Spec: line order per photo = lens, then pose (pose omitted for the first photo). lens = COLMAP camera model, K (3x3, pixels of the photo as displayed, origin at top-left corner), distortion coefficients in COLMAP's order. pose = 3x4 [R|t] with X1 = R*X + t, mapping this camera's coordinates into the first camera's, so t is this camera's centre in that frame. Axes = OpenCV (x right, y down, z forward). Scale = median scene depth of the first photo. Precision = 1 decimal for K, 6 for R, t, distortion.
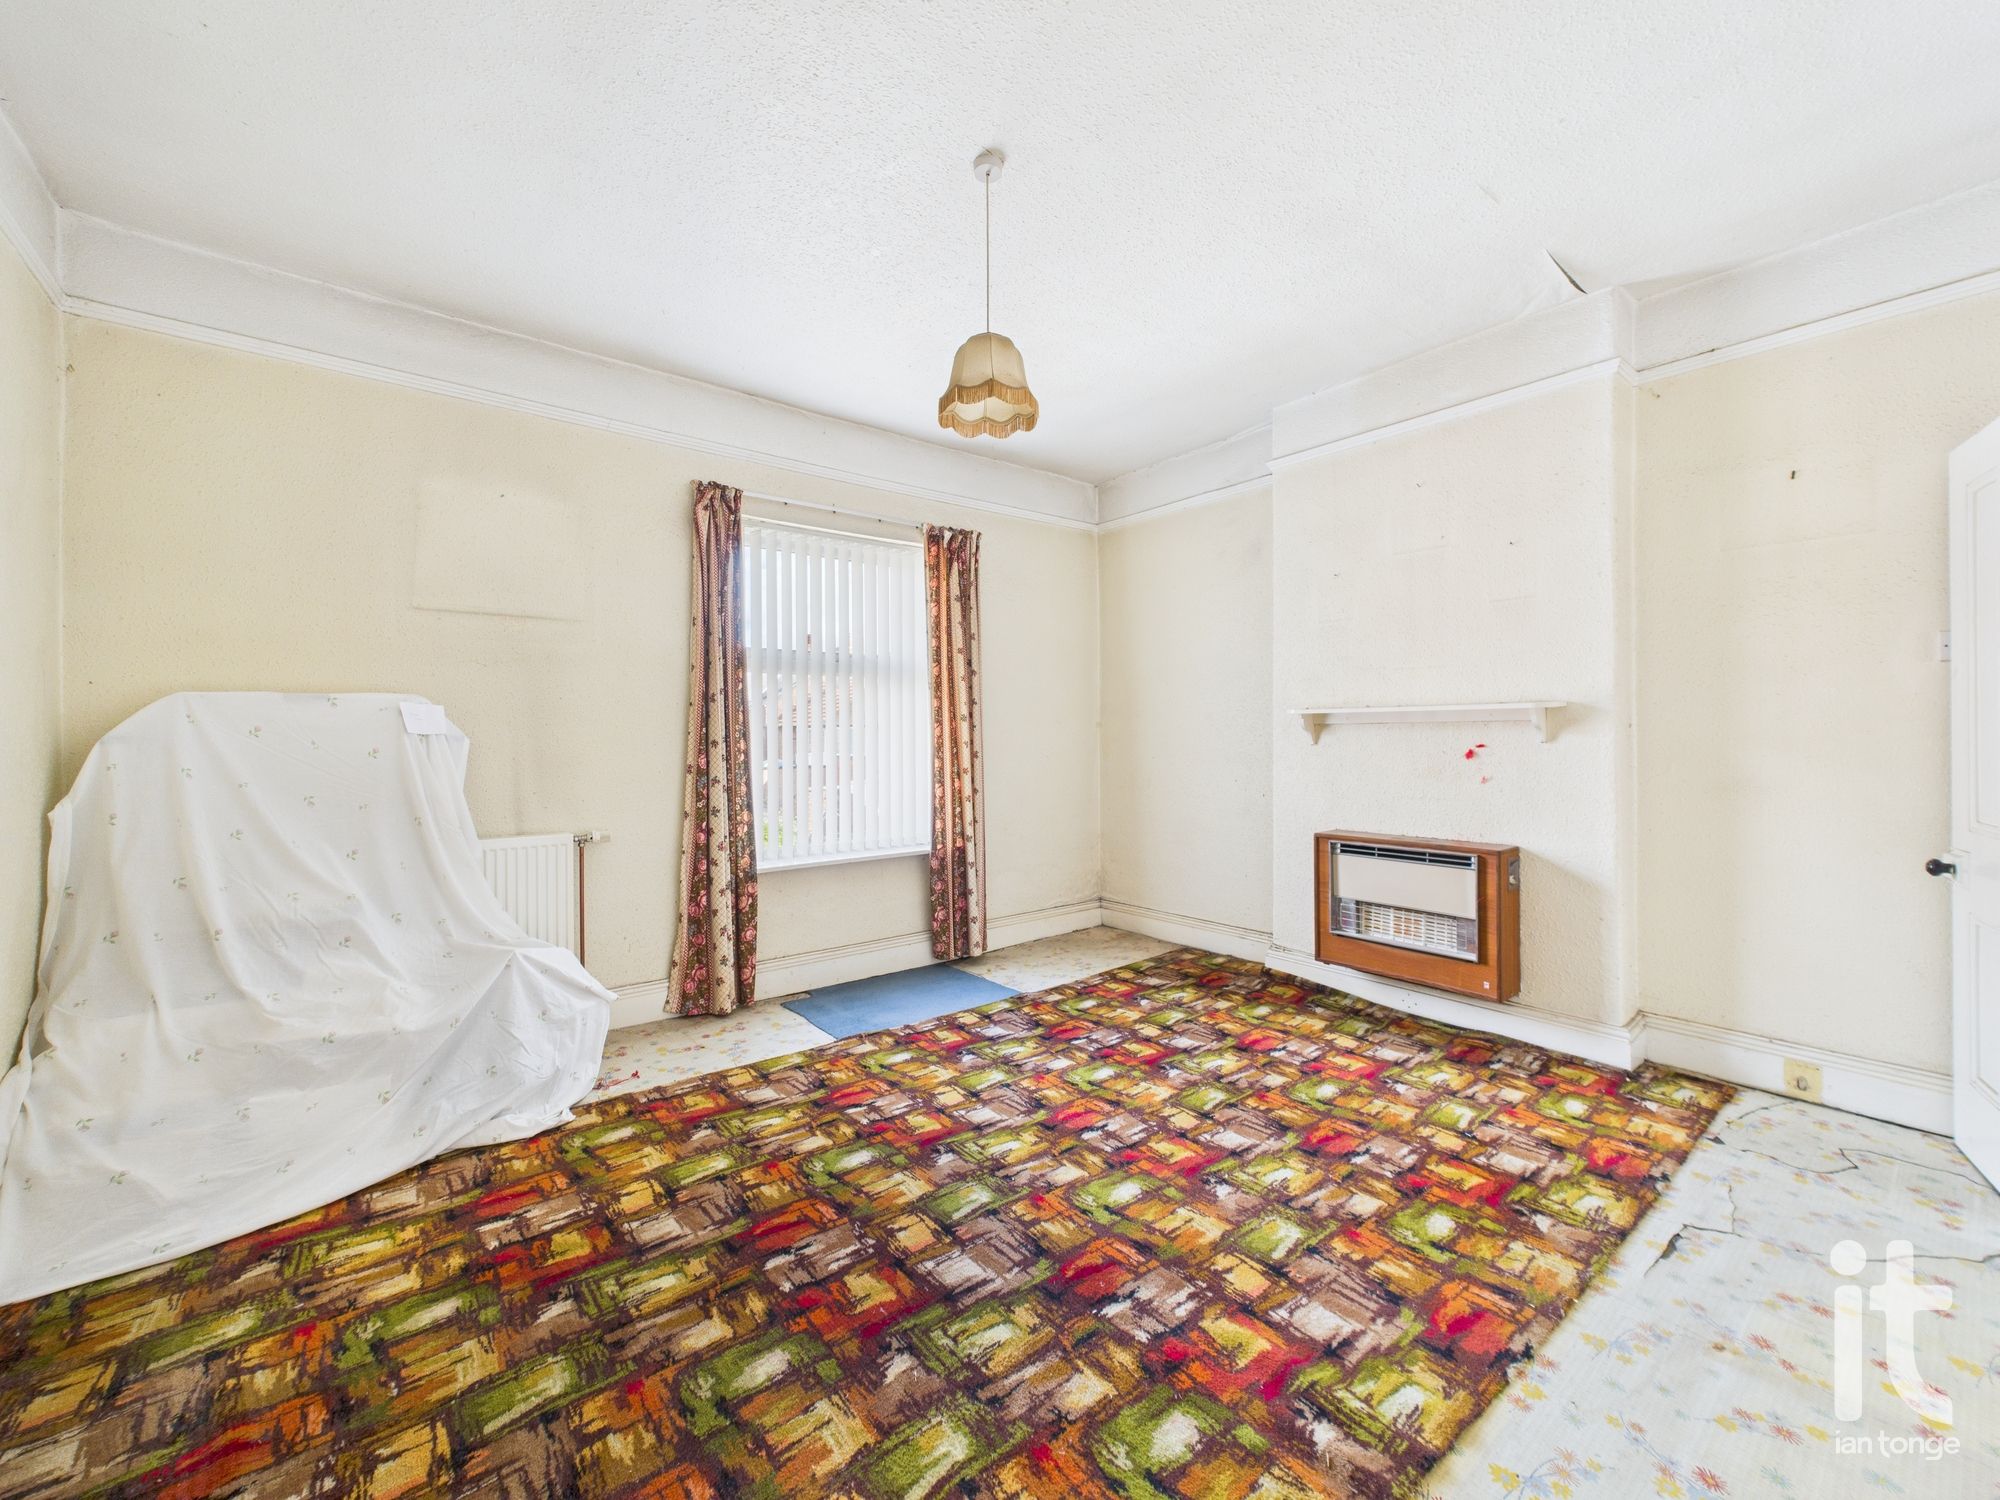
lens RADIAL K [[801.5, 0, 997.5], [0, 801.5, 734.8], [0, 0, 1]] dist [0.001767, 0.000095]
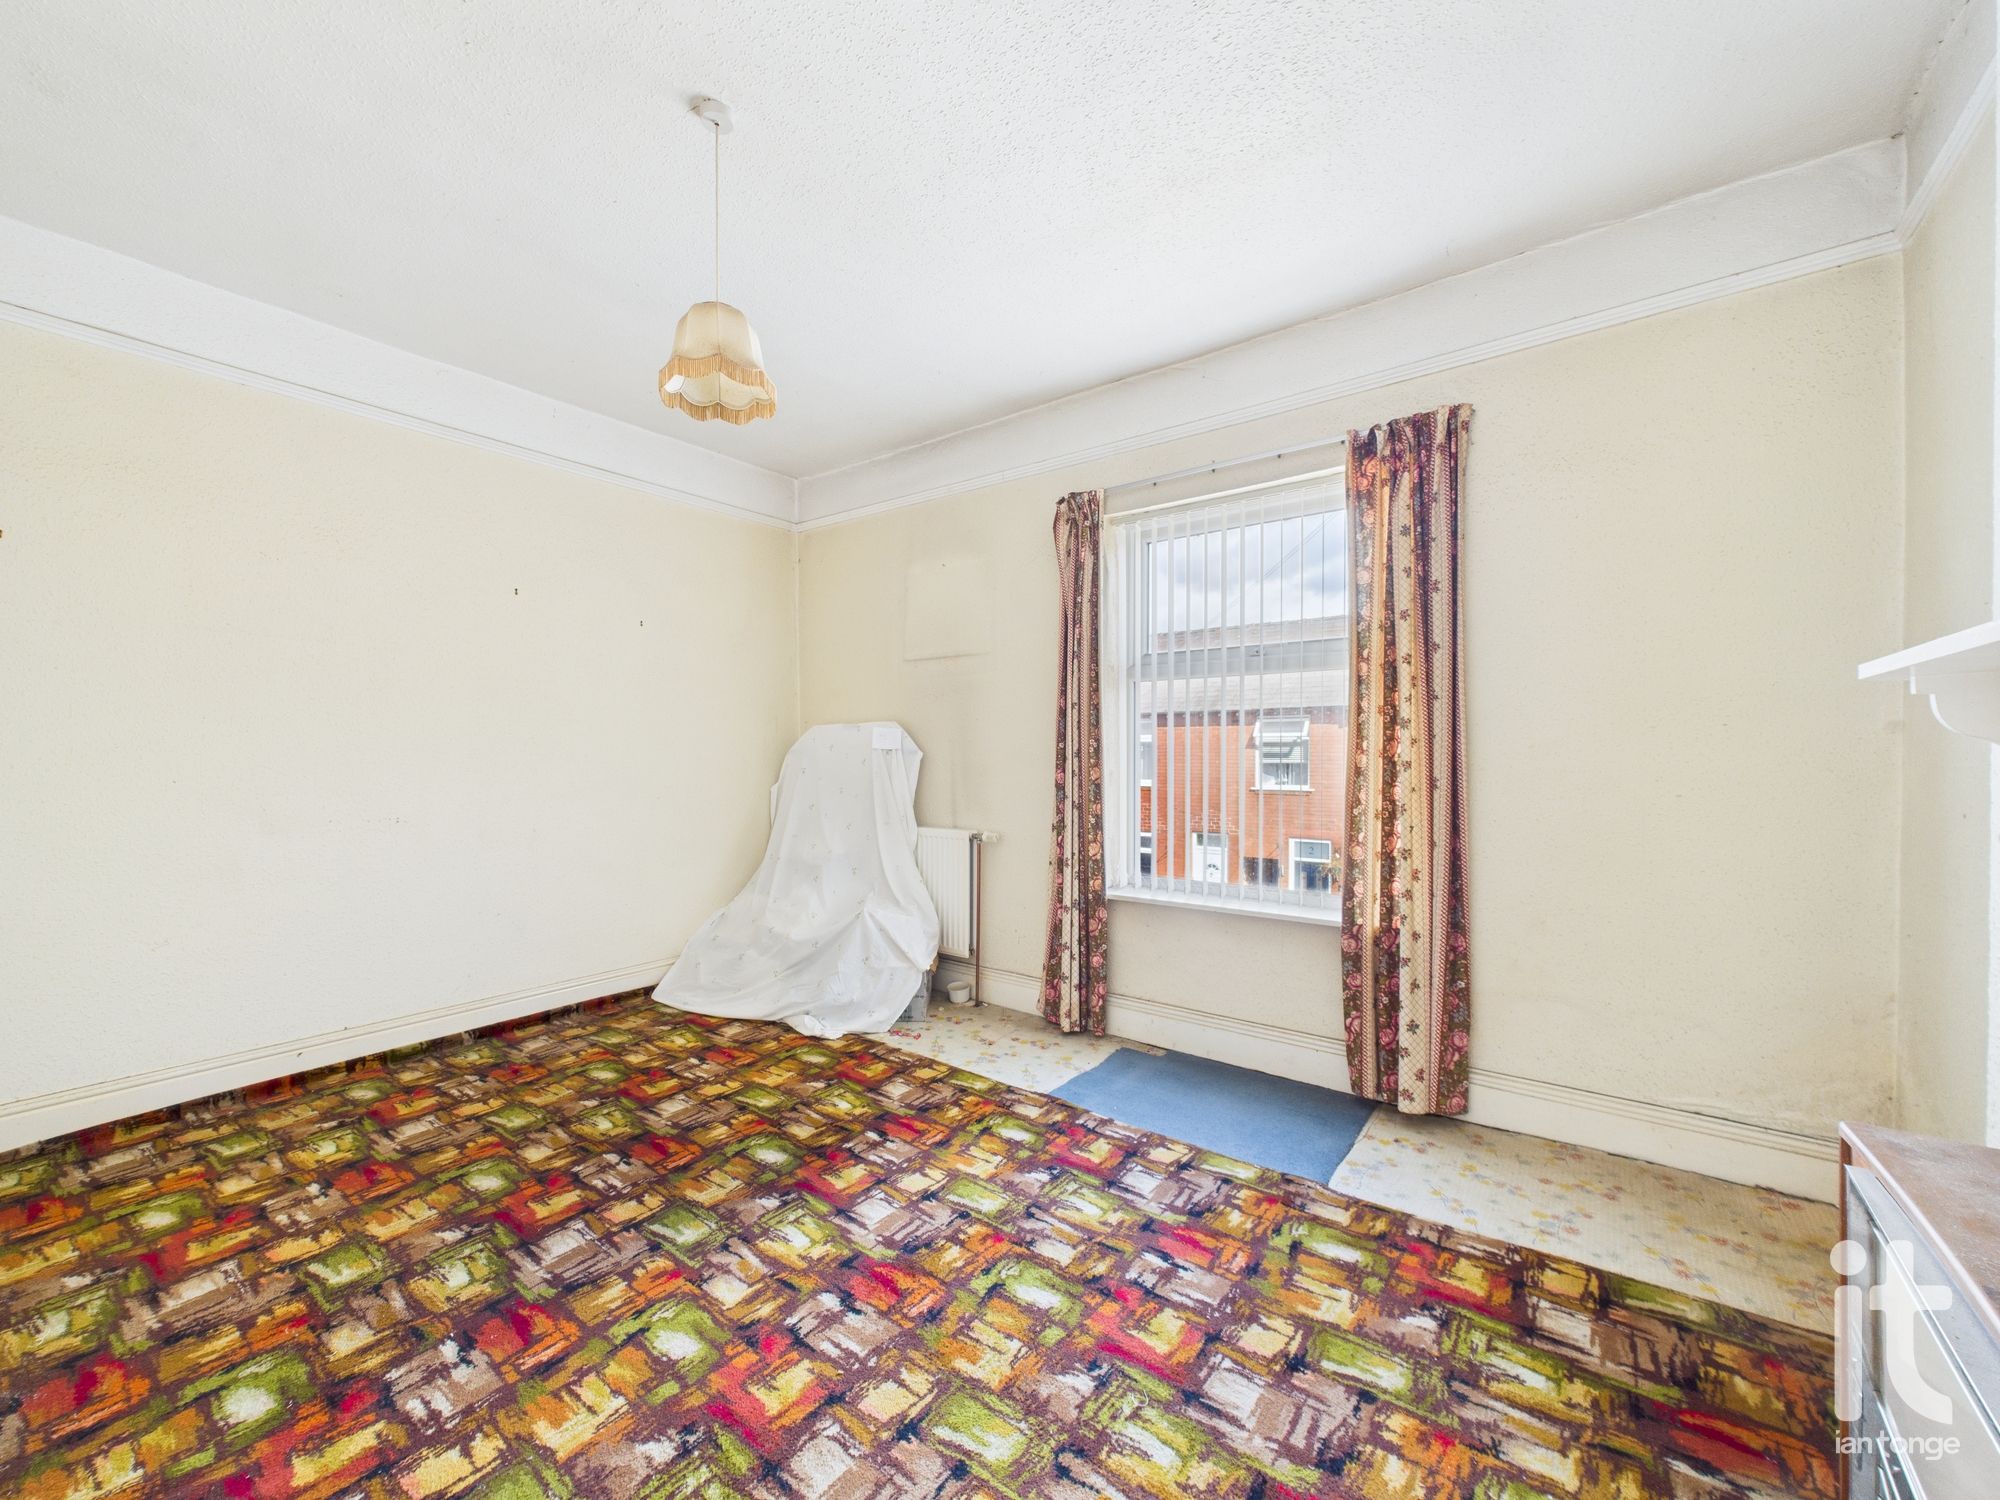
lens RADIAL K [[801.5, 0, 997.7], [0, 801.5, 763.4], [0, 0, 1]] dist [0.001767, 0.000095]
pose [[0.255840, 0.018669, -0.966539, 0.769157], [0.000071, 0.999813, 0.019331, -0.003036], [0.966719, -0.005014, 0.255790, 0.871161]]
